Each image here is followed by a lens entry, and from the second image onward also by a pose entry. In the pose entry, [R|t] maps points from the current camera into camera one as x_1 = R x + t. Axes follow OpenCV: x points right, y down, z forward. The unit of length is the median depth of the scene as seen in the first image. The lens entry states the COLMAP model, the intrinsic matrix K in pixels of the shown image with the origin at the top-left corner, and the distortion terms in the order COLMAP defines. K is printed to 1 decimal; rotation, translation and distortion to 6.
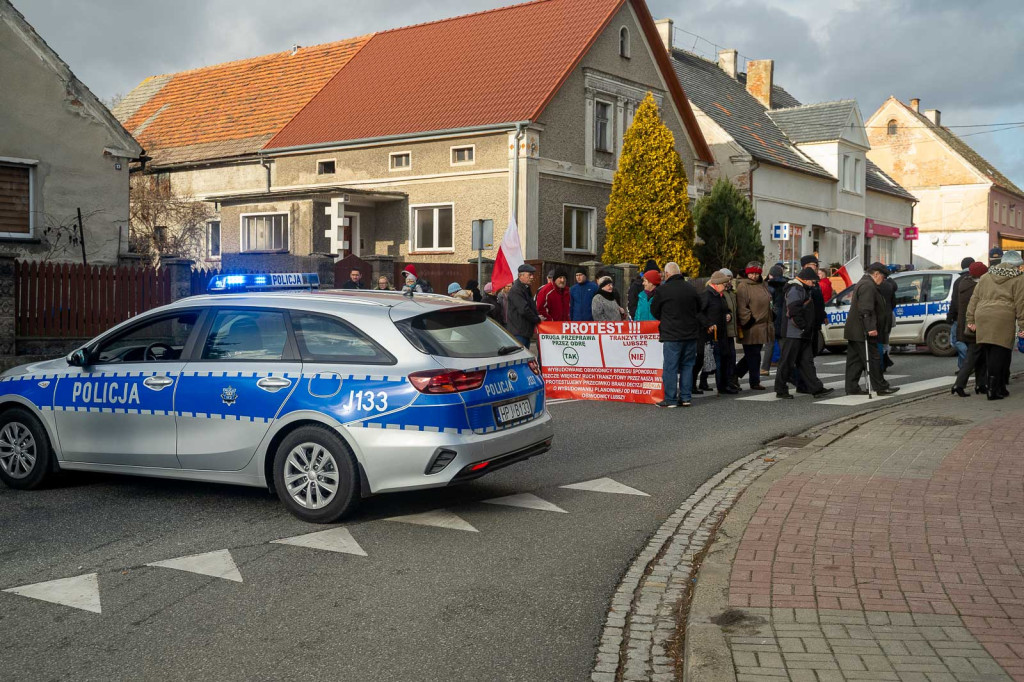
lens RADIAL K [[1220.0, 0, 457.4], [0, 1220.0, 343.2], [0, 0, 1]] dist [-0.029467, 0.000368]
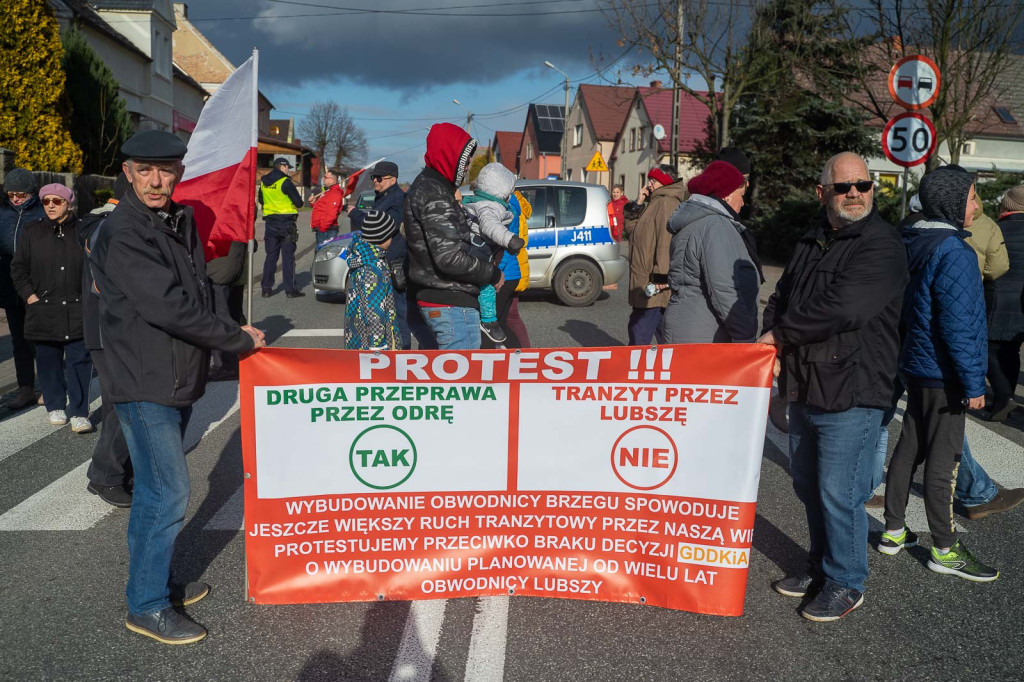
lens RADIAL K [[1074.4, 0, 512.0], [0, 1074.4, 341.0], [0, 0, 1]] dist [0.001505, -0.000909]
pose [[0.738353, -0.068900, 0.670886, -0.026816], [0.001218, 0.994902, 0.100835, -0.021461], [-0.674413, -0.073635, 0.734673, 0.392247]]
